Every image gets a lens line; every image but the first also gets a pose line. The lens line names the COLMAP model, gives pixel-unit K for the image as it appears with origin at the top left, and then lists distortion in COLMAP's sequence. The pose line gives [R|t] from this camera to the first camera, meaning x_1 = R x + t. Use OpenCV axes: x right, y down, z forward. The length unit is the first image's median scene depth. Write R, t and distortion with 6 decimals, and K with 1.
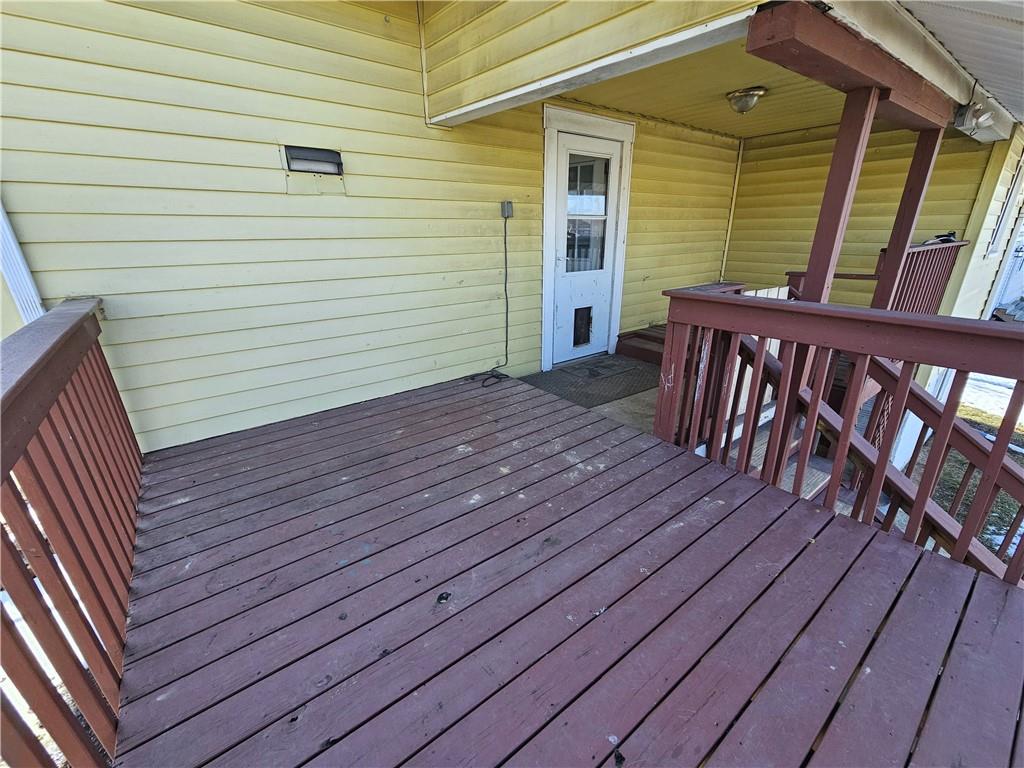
lens RADIAL K [[419.6, 0, 518.5], [0, 419.6, 385.7], [0, 0, 1]] dist [-0.001323, -0.000044]
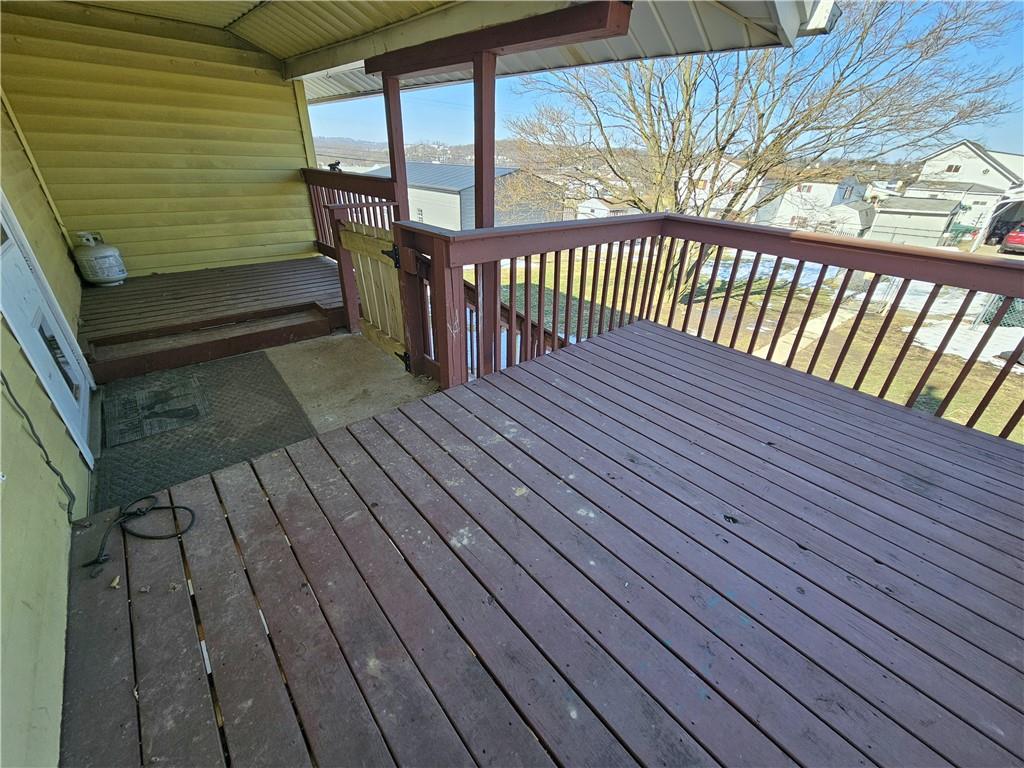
lens RADIAL K [[419.6, 0, 518.5], [0, 419.6, 385.7], [0, 0, 1]] dist [-0.001323, -0.000044]
pose [[-0.064343, -0.467070, 0.881876, -0.578228], [0.313486, 0.829512, 0.462209, -0.302070], [-0.947410, 0.306196, 0.093047, 0.781304]]
